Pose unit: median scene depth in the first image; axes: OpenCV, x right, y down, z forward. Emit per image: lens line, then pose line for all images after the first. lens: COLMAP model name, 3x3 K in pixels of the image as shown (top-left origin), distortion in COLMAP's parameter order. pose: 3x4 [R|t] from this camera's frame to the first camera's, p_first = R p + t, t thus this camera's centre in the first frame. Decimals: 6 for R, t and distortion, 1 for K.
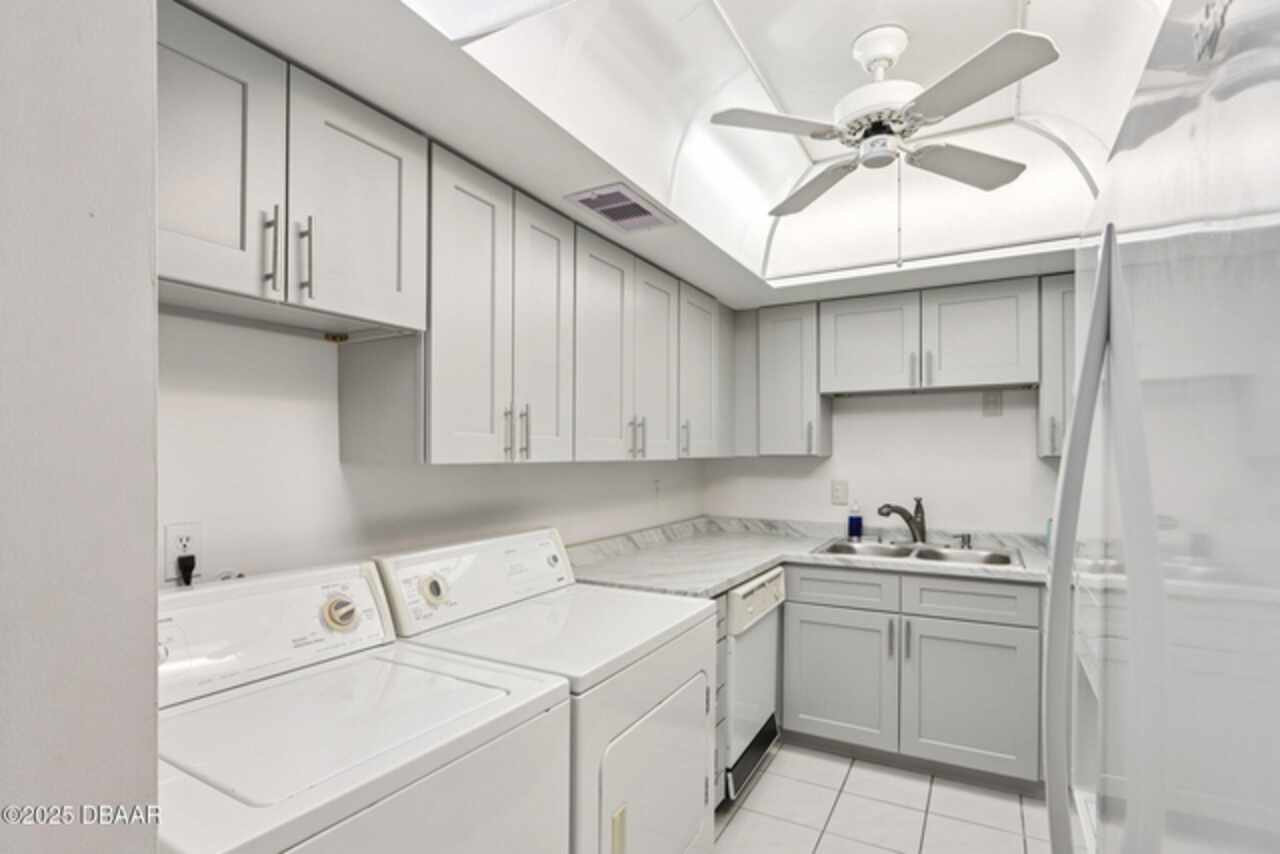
lens RADIAL K [[654.8, 0, 628.8], [0, 654.8, 450.2], [0, 0, 1]] dist [0.015569, -0.000334]
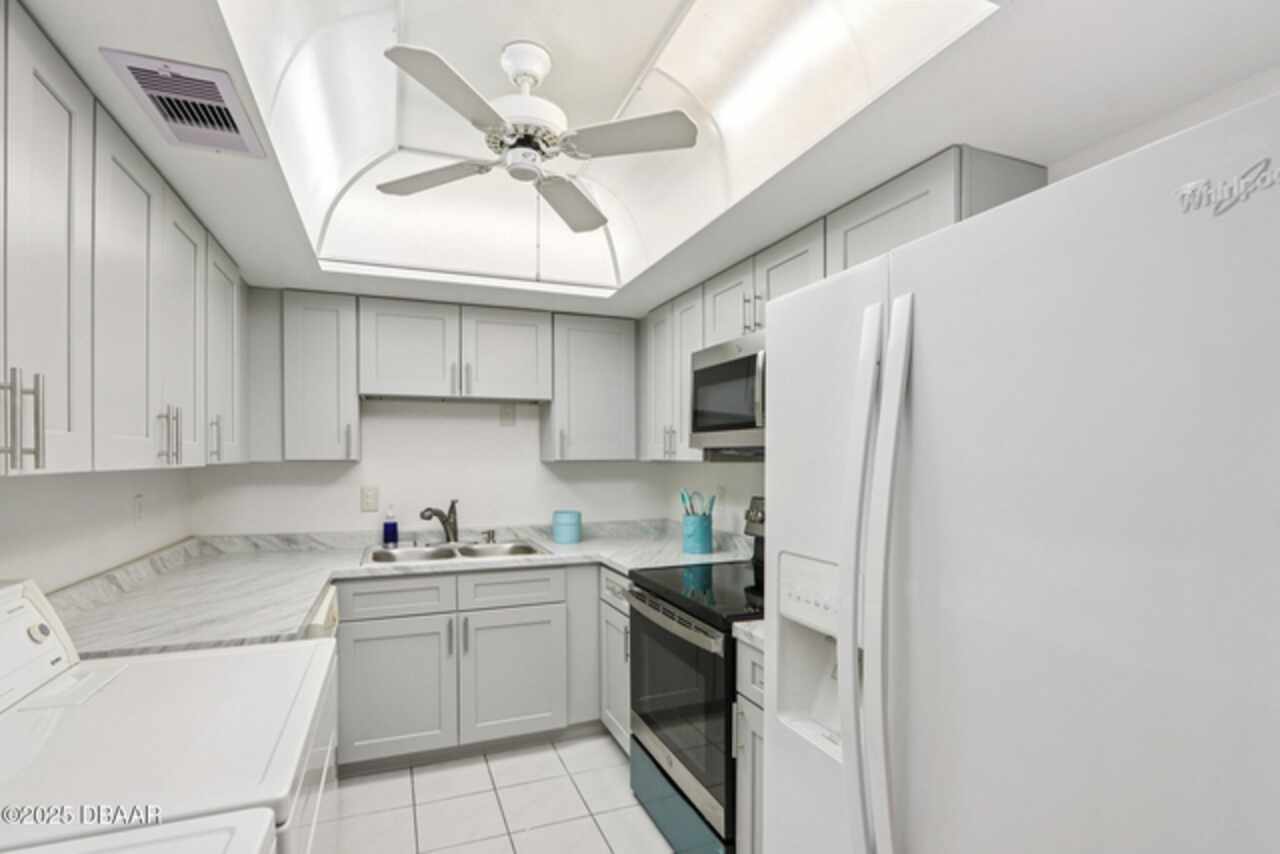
lens RADIAL K [[613.5, 0, 638.9], [0, 613.5, 458.5], [0, 0, 1]] dist [-0.004777, -0.000465]
pose [[0.636797, 0.000587, 0.771031, -0.143897], [-0.005289, 0.999980, 0.003607, 0.000155], [-0.771013, -0.006375, 0.636787, 0.149186]]
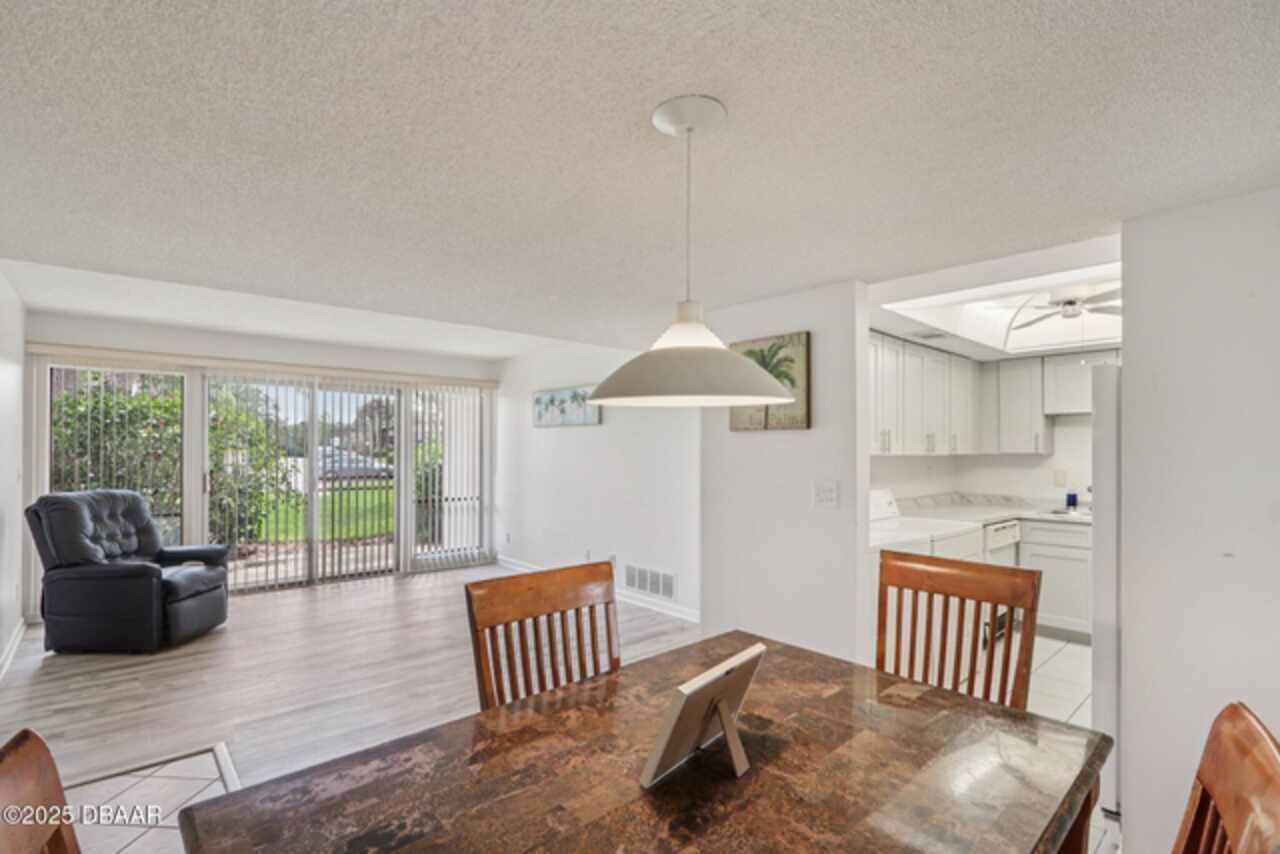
lens RADIAL K [[603.4, 0, 626.0], [0, 603.4, 442.5], [0, 0, 1]] dist [-0.004436, -0.000775]
pose [[0.944796, -0.000663, -0.327658, -0.201583], [-0.001886, 0.999970, -0.007463, -0.006206], [0.327654, 0.007669, 0.944767, -0.760574]]
